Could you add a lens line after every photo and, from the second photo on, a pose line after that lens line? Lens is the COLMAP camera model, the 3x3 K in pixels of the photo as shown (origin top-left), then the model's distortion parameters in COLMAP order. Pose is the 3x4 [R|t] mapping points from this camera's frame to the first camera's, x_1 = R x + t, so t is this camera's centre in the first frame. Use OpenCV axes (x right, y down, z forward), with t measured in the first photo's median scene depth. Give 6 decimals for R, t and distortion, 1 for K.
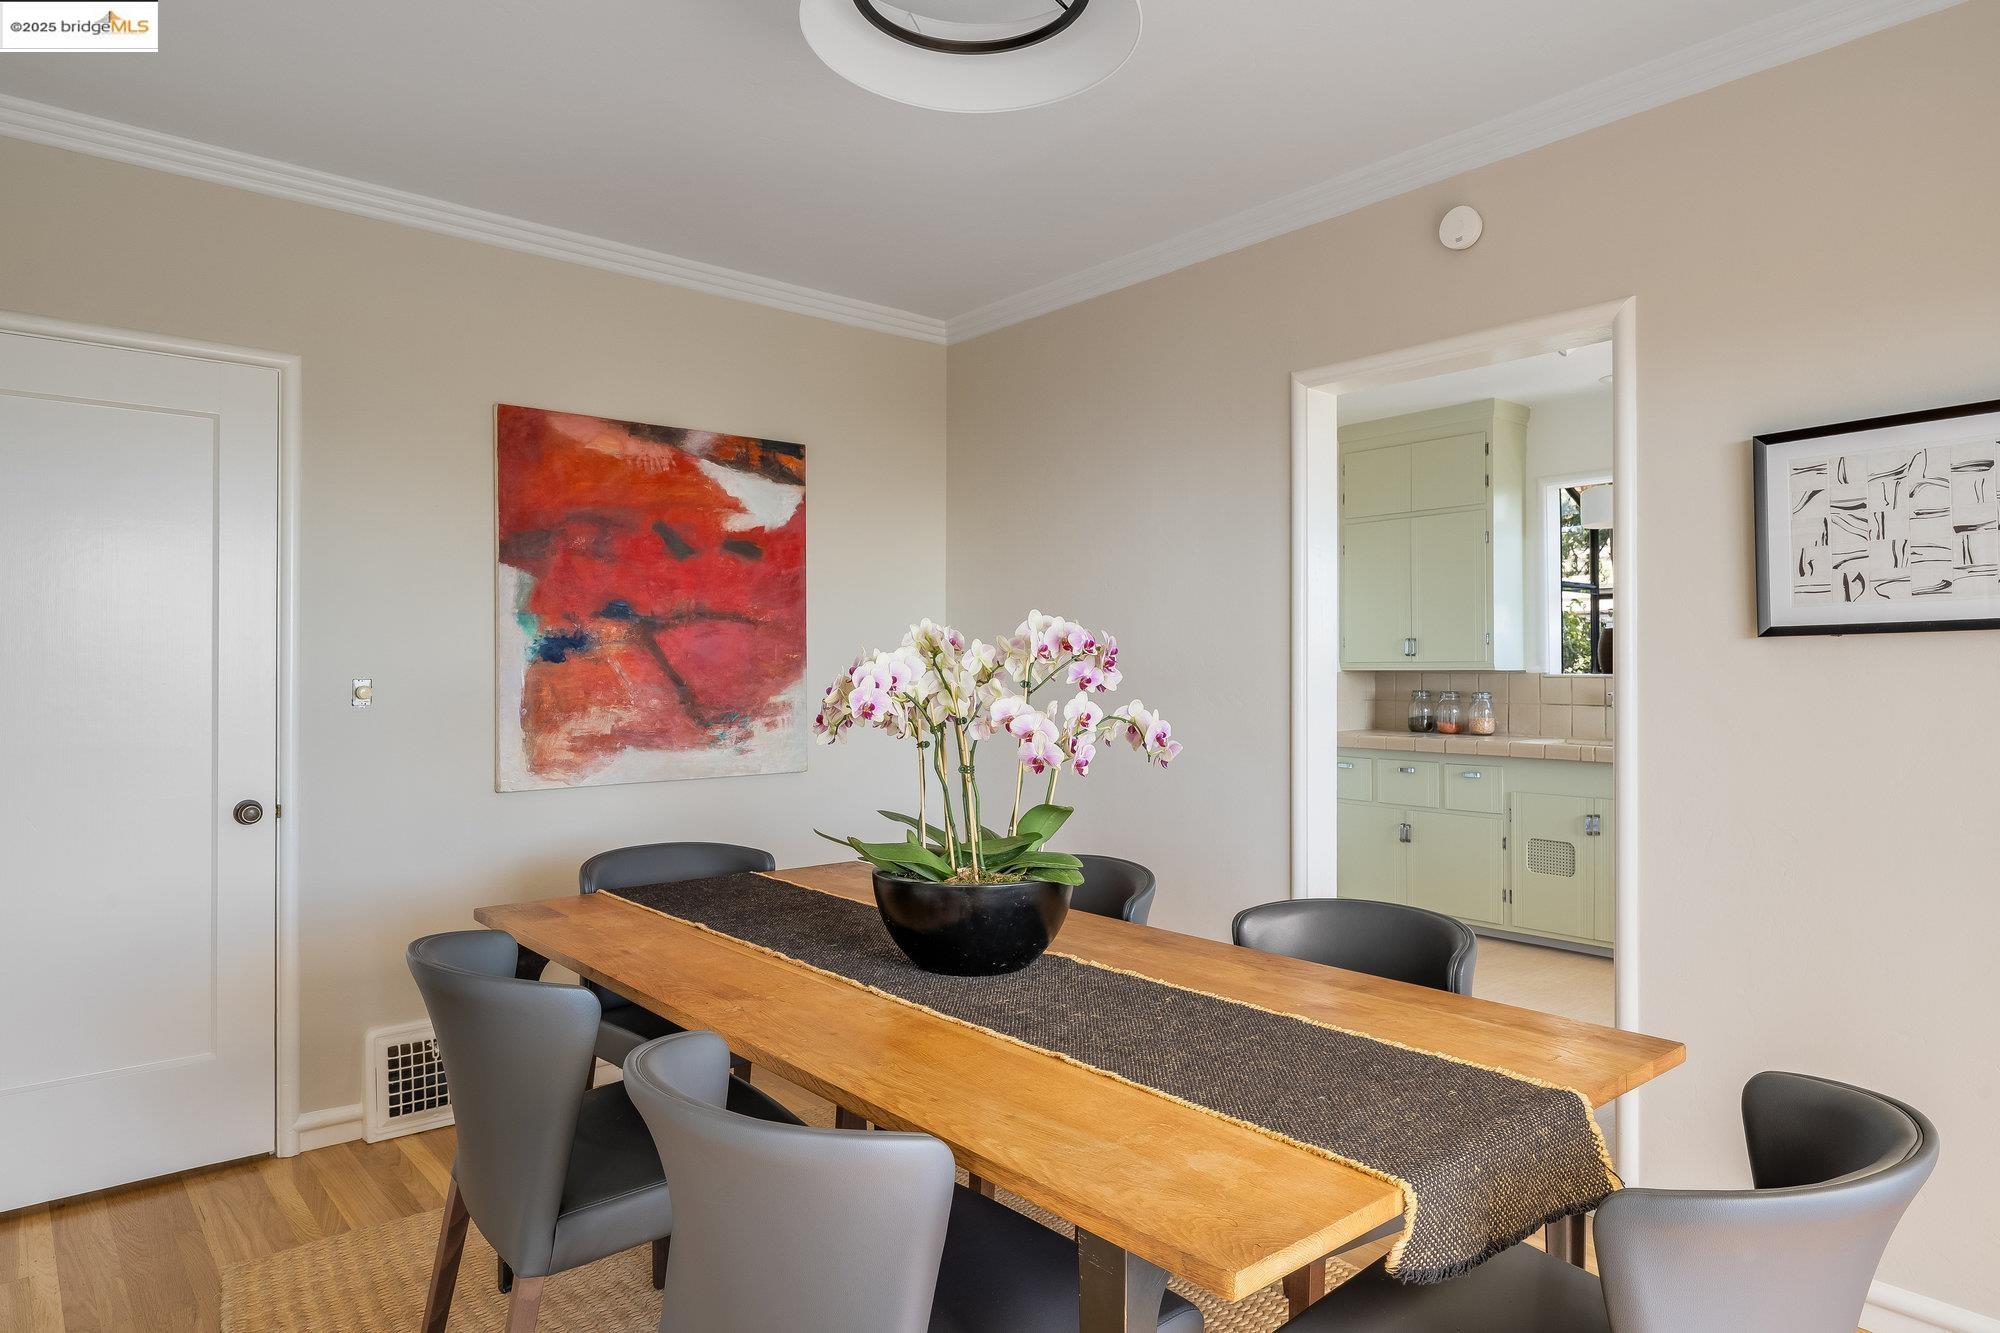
lens RADIAL K [[1203.1, 0, 1000.0], [0, 1203.1, 666.5], [0, 0, 1]] dist [0.011020, -0.024237]
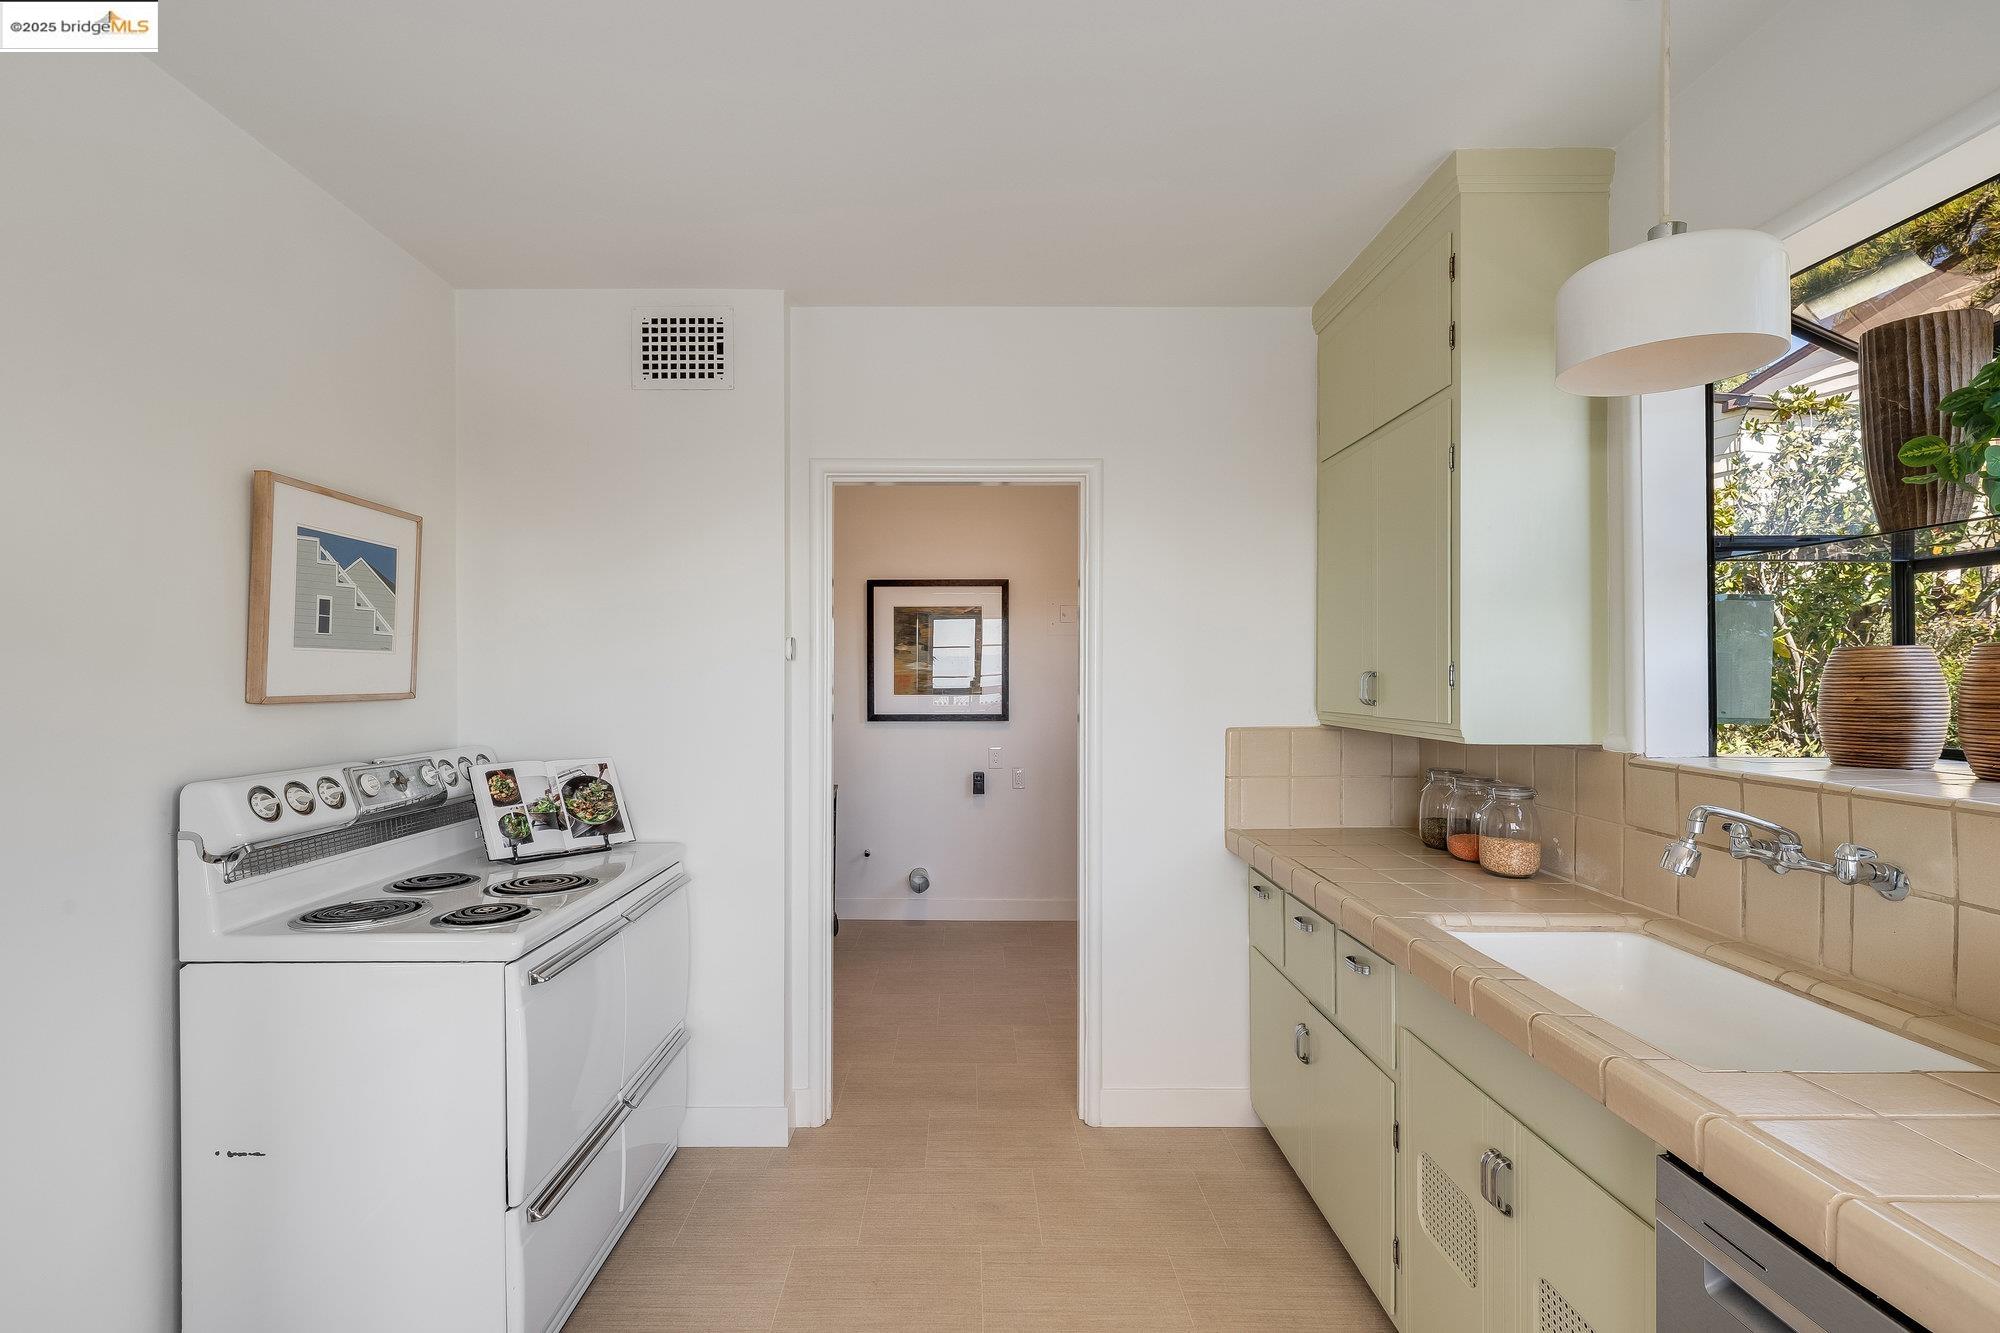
lens RADIAL K [[938.9, 0, 989.8], [0, 938.9, 677.8], [0, 0, 1]] dist [0.000907, -0.000469]
pose [[0.768581, 0.004618, -0.639735, 0.490904], [-0.000310, 0.999977, 0.006846, -0.024149], [0.639752, -0.005063, 0.768565, 0.594677]]
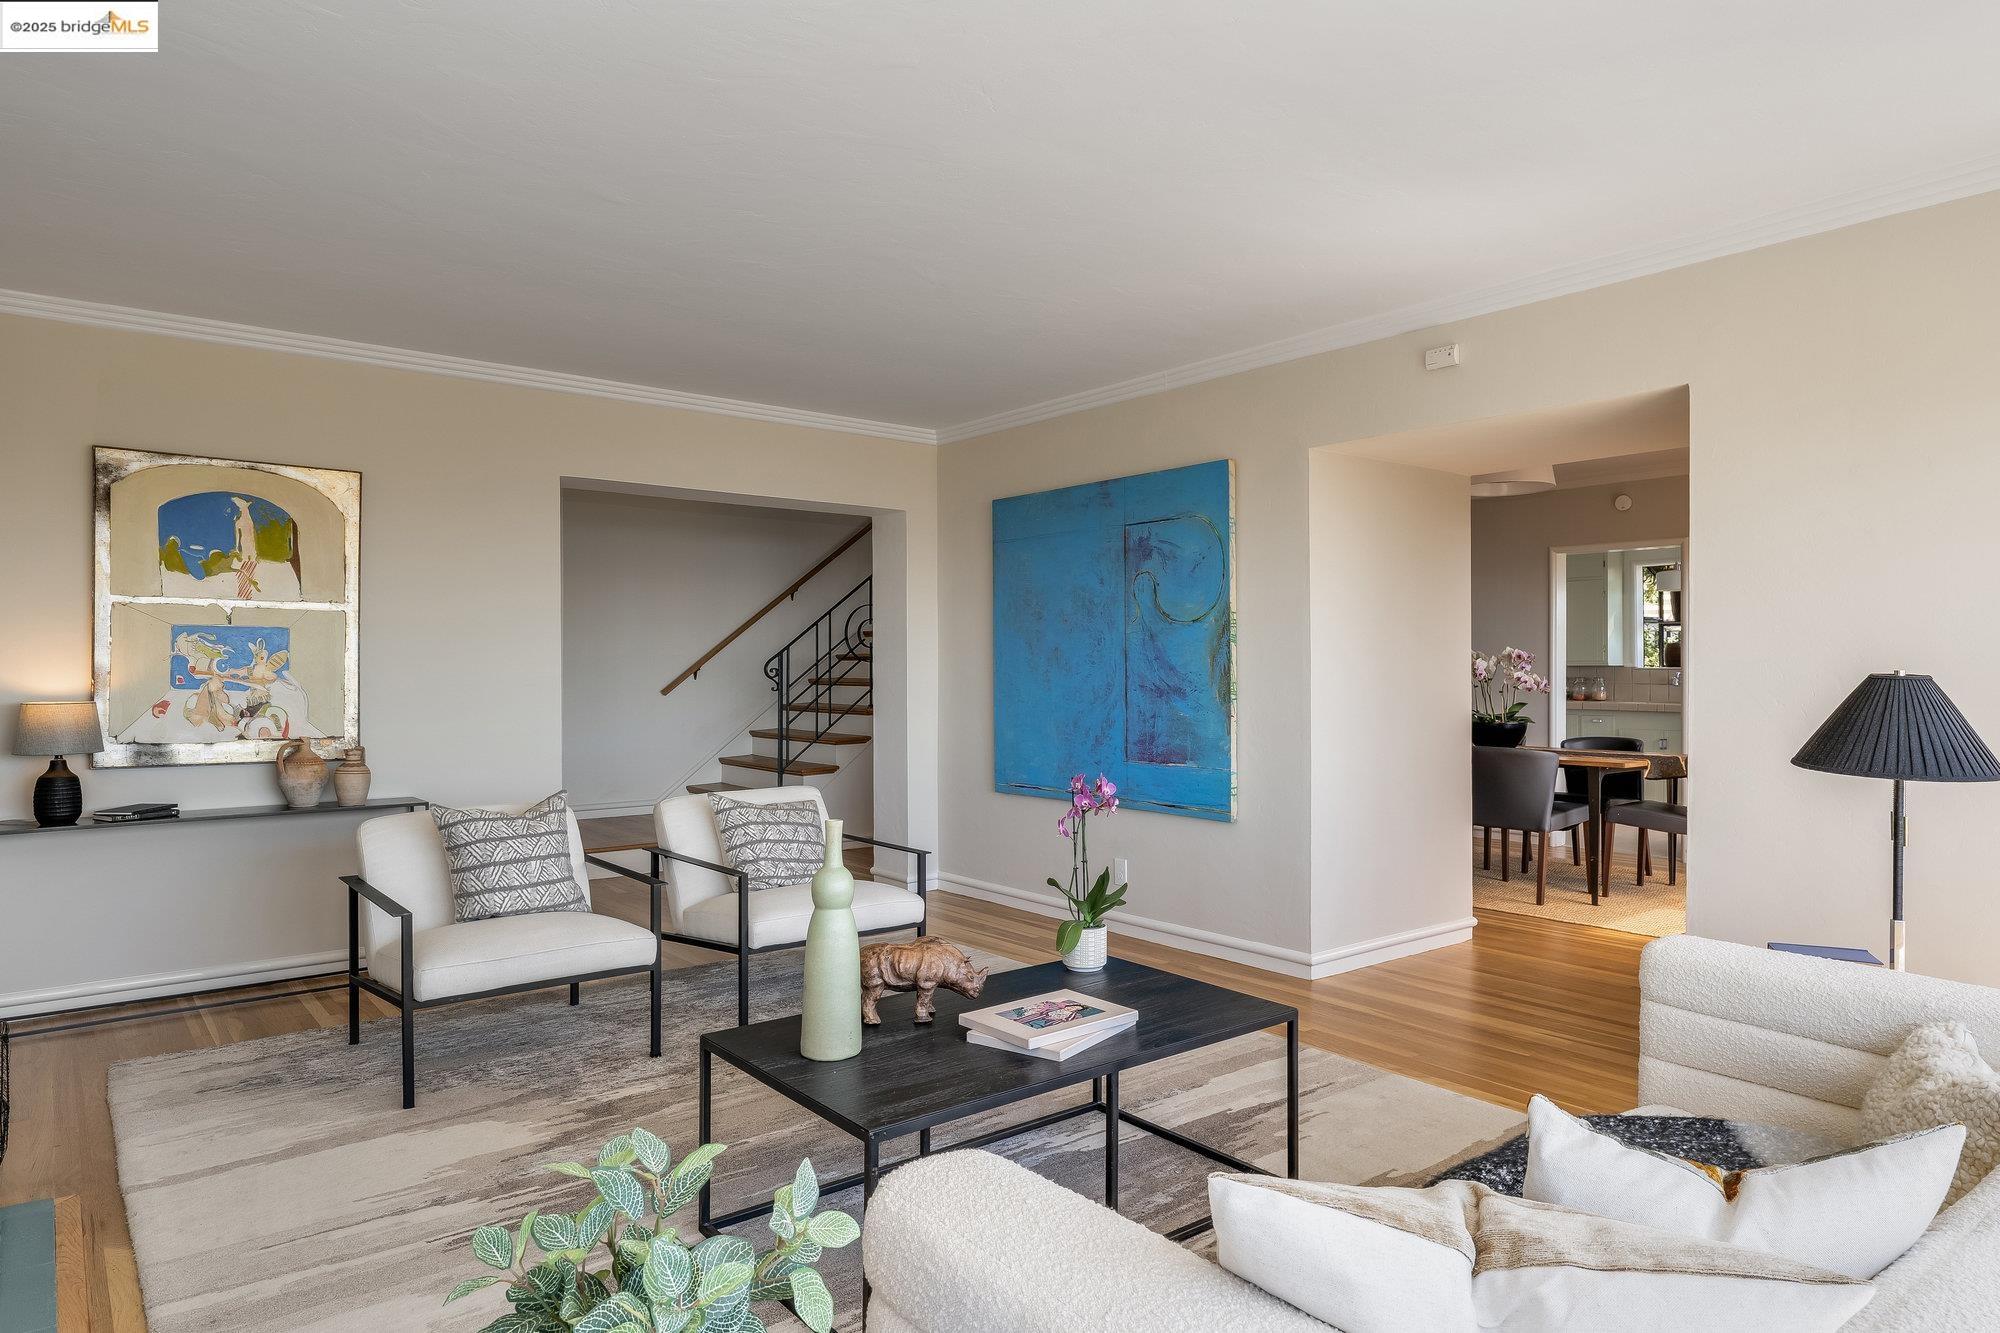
lens RADIAL K [[1203.1, 0, 1000.0], [0, 1203.1, 666.5], [0, 0, 1]] dist [0.011020, -0.024237]
pose [[0.999618, 0.003347, -0.027450, -0.465057], [-0.003228, 0.999985, 0.004380, -0.000654], [0.027464, -0.004290, 0.999614, -0.862693]]
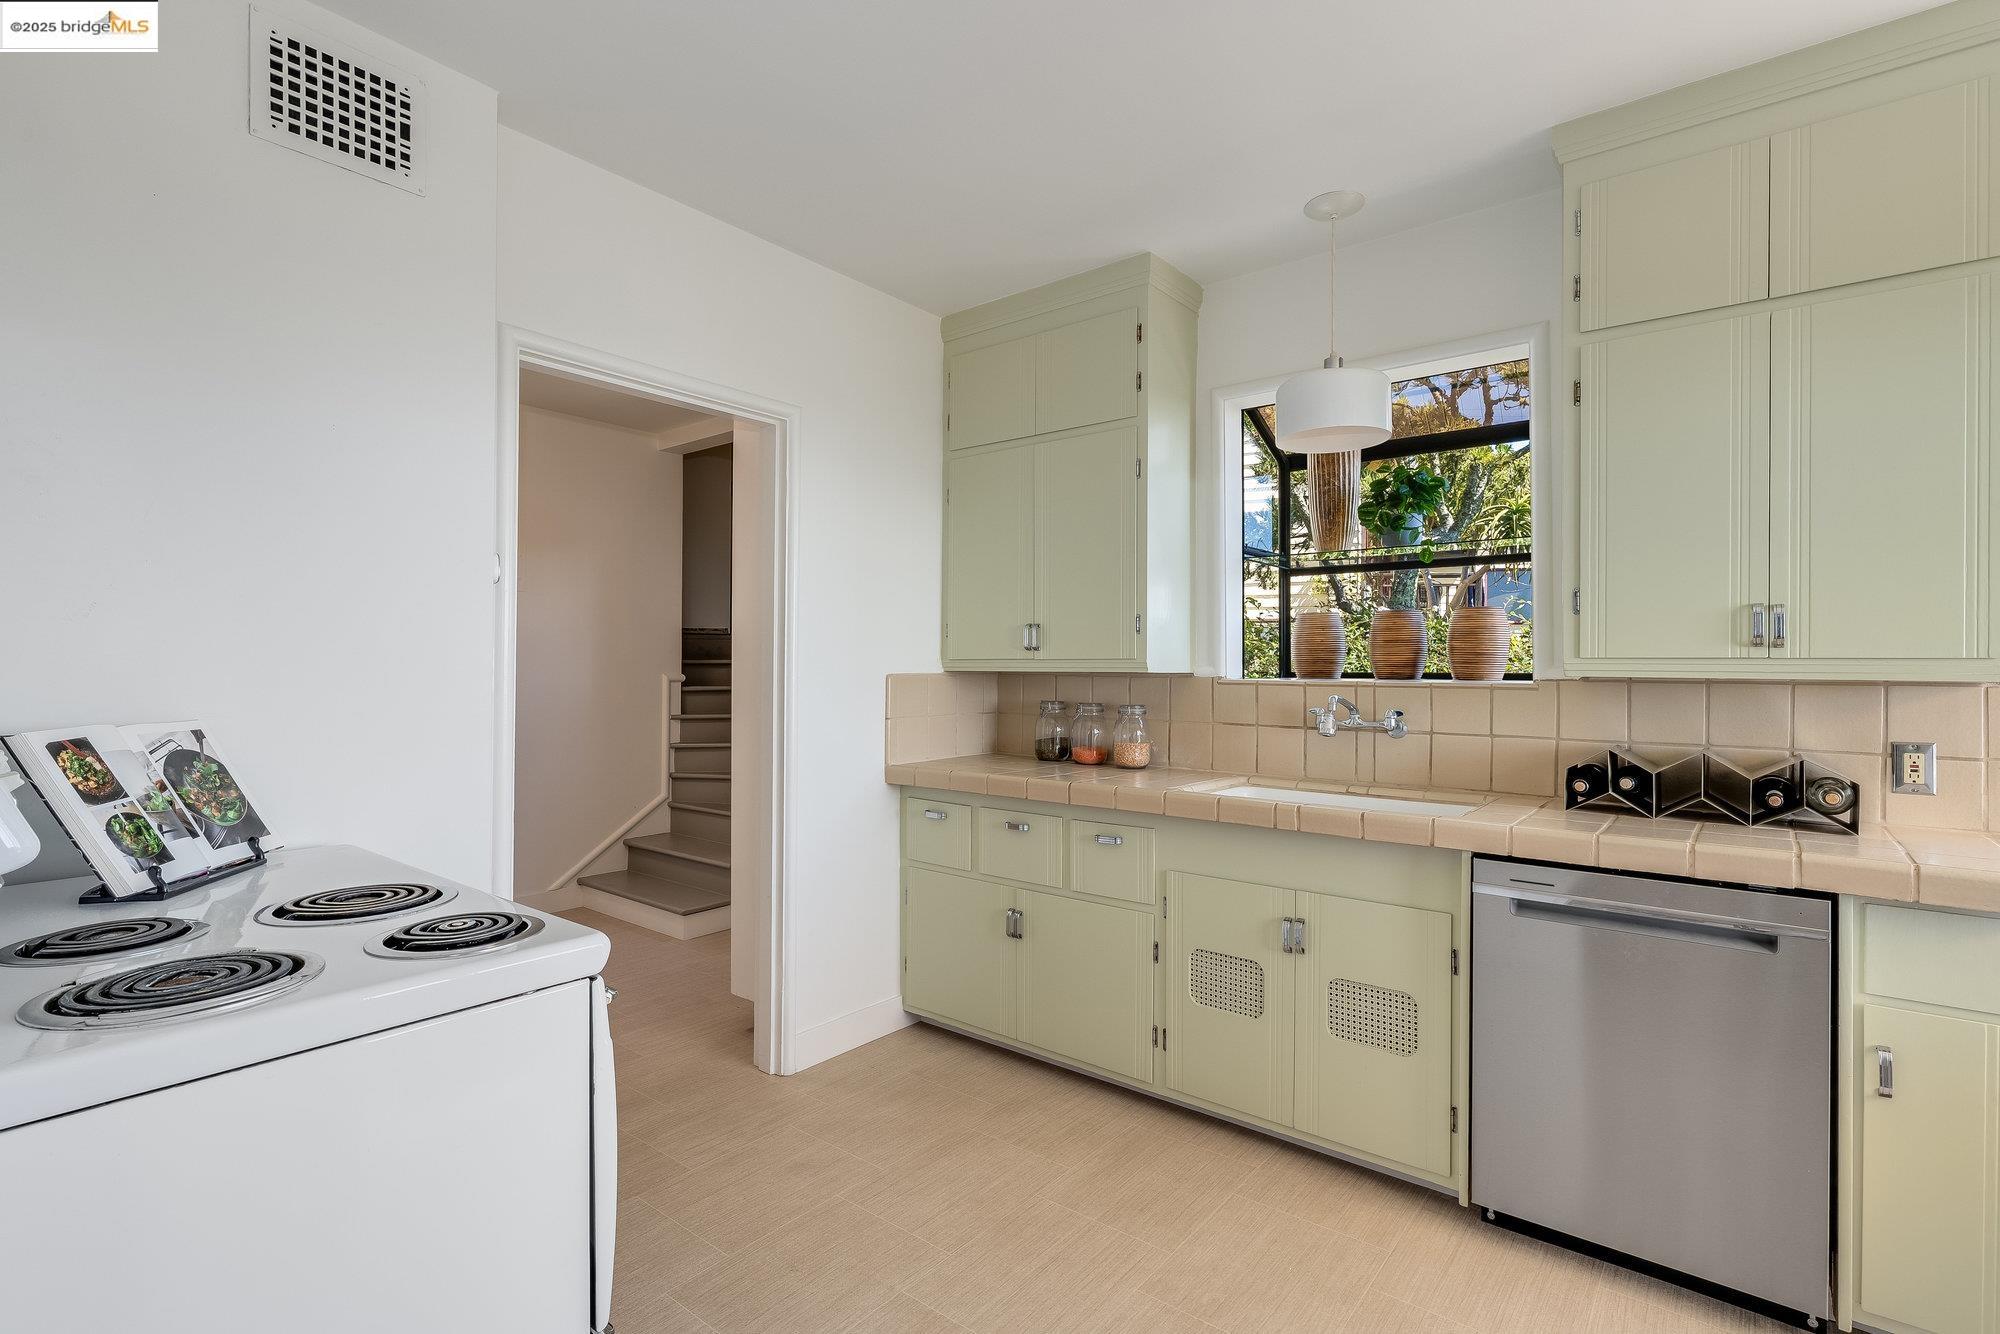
lens RADIAL K [[925.2, 0, 1000.0], [0, 925.2, 667.0], [0, 0, 1]] dist [-0.002282, -0.001087]
pose [[0.981806, 0.007795, 0.189728, 0.232312], [-0.008119, 0.999967, 0.000927, 0.000228], [-0.189715, -0.002451, 0.981836, 0.512366]]
